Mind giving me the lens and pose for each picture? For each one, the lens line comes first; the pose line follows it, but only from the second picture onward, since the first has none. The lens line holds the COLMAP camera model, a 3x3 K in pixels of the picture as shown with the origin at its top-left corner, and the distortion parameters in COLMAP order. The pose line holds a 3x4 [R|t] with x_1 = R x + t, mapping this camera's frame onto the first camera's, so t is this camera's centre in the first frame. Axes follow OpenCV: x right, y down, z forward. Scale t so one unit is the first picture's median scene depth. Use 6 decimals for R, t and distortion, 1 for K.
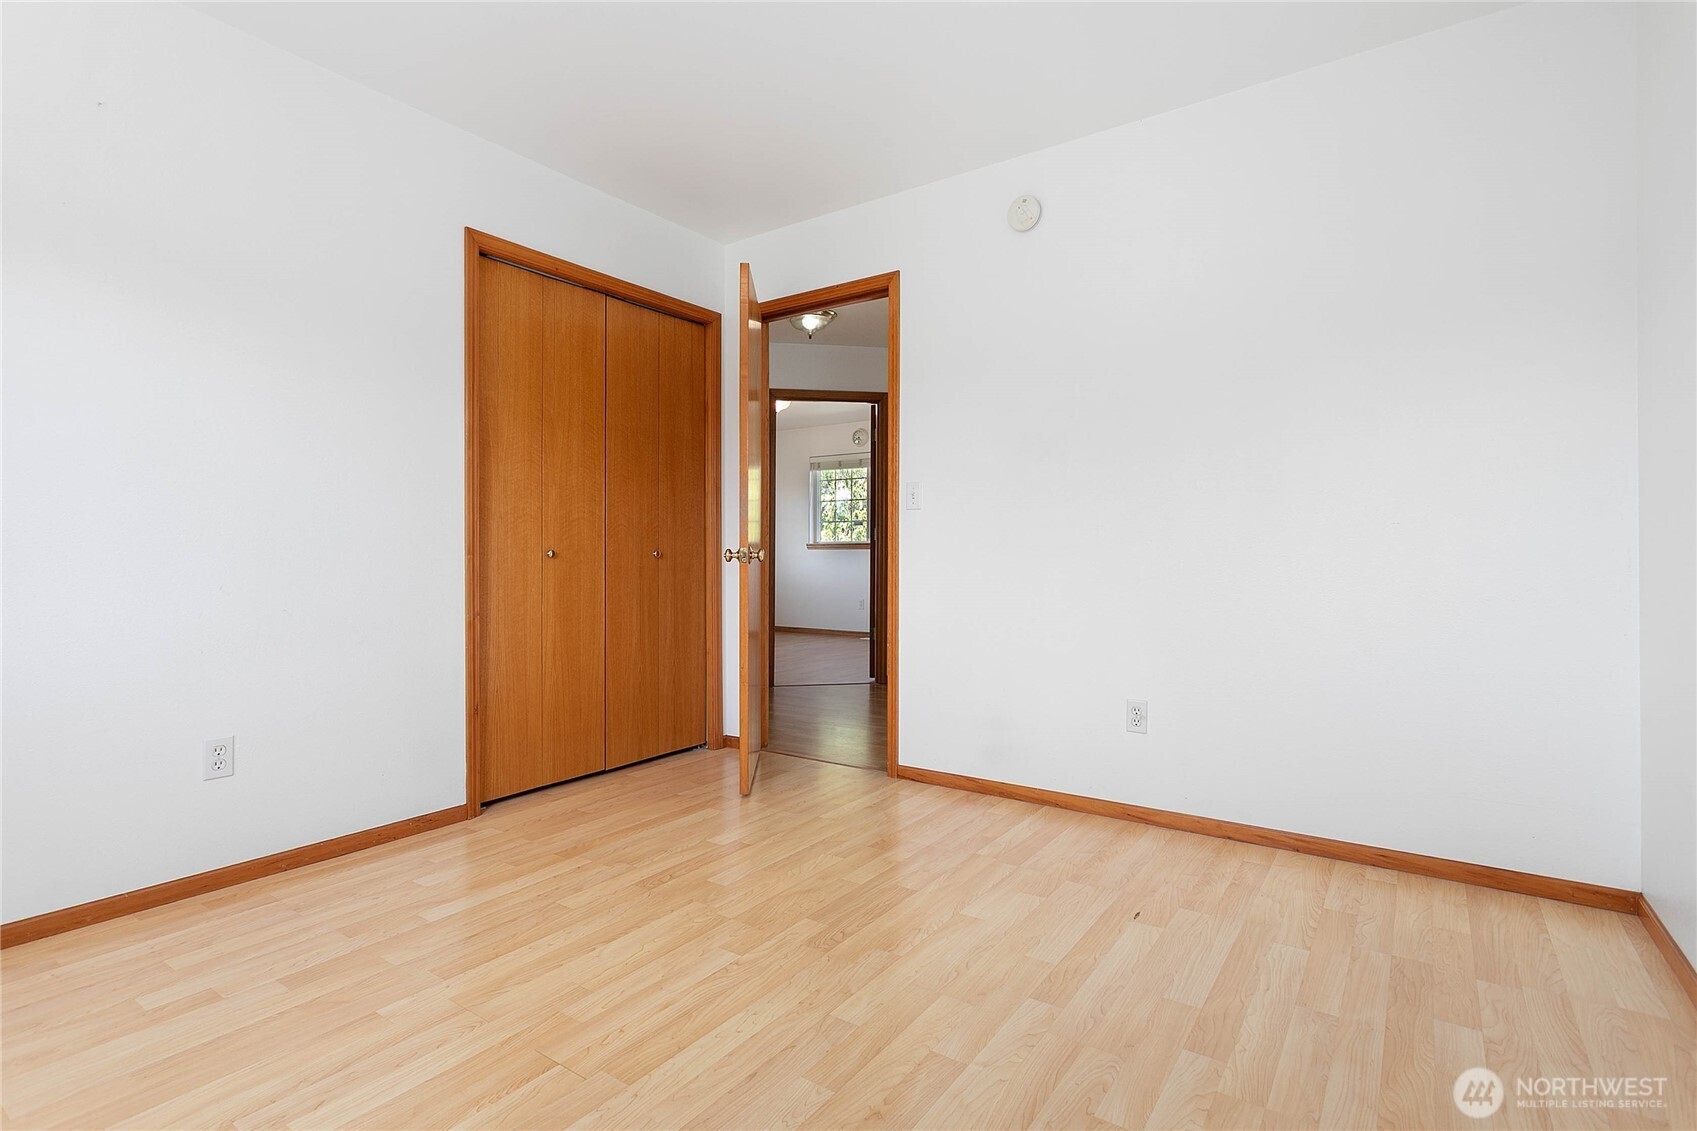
lens RADIAL K [[812.1, 0, 841.1], [0, 812.1, 568.6], [0, 0, 1]] dist [-0.056514, 0.000453]
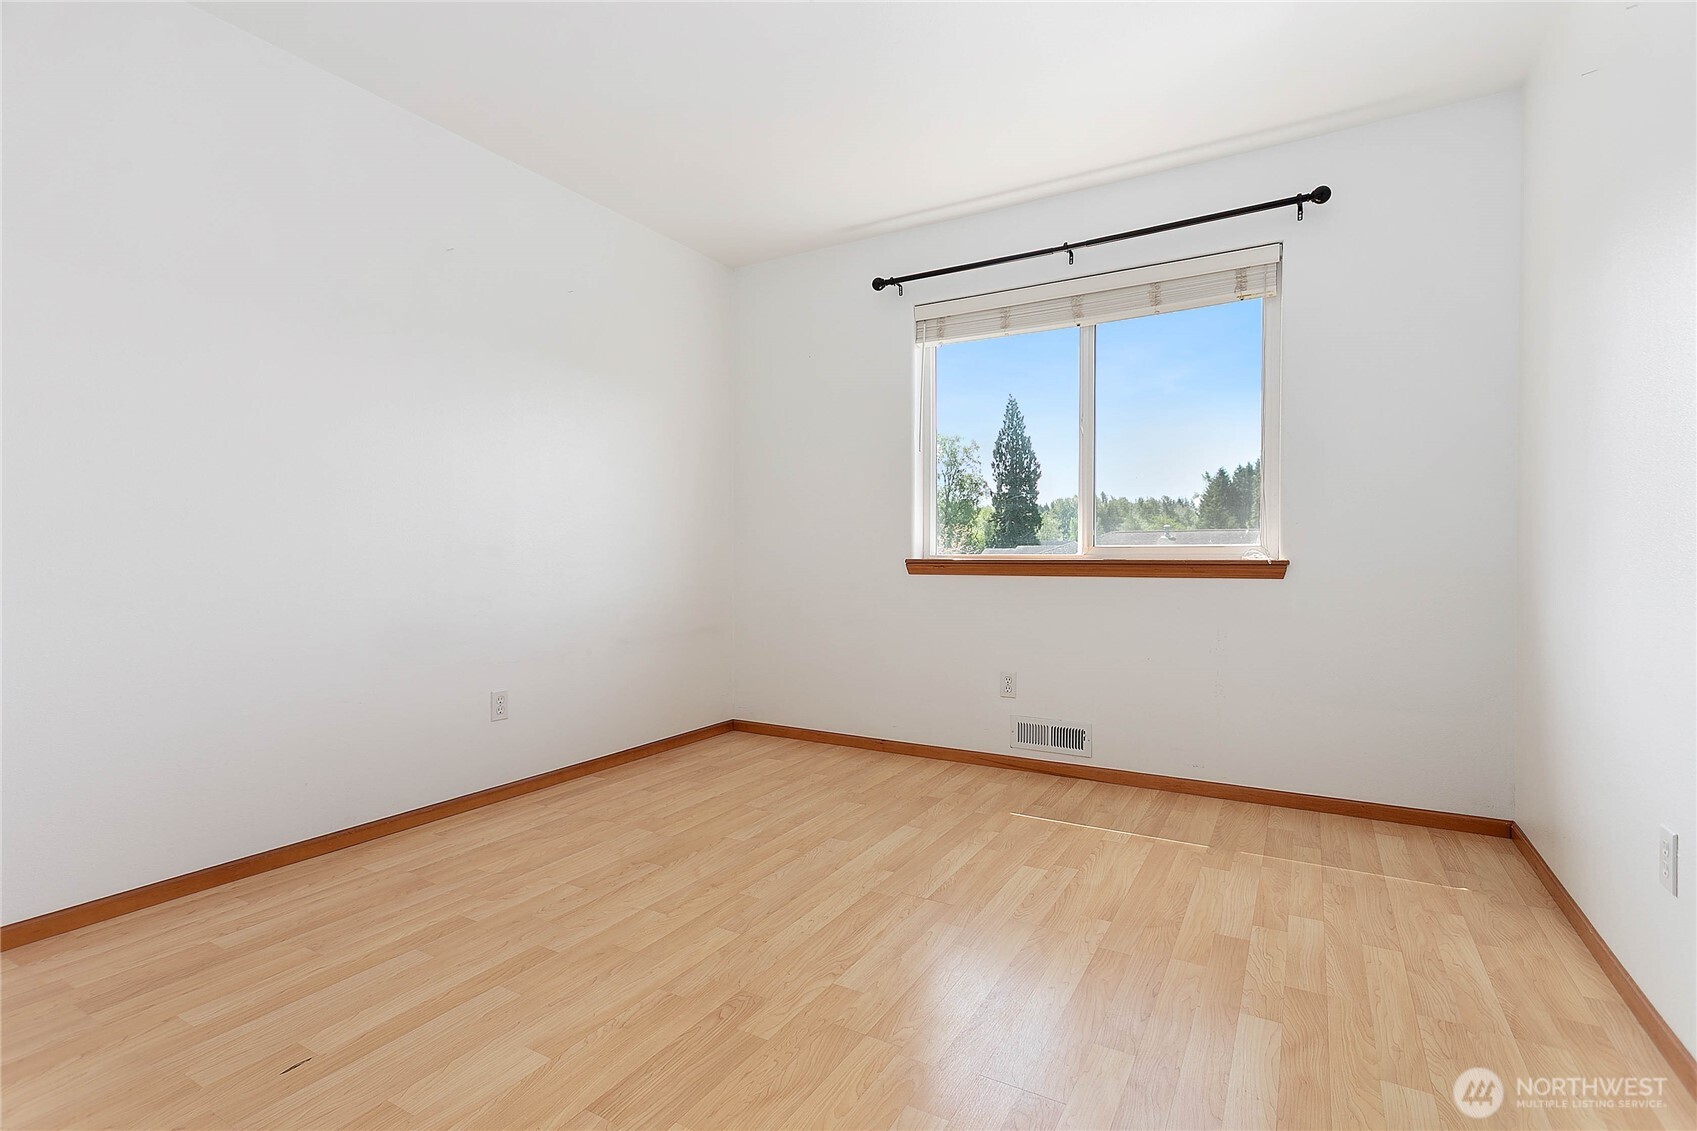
lens RADIAL K [[812.1, 0, 841.1], [0, 812.1, 568.6], [0, 0, 1]] dist [-0.056514, 0.000453]
pose [[-0.996265, 0.001152, -0.086342, -0.057185], [-0.001845, 0.999399, 0.034619, -0.031849], [0.086330, 0.034649, -0.995664, 2.026765]]
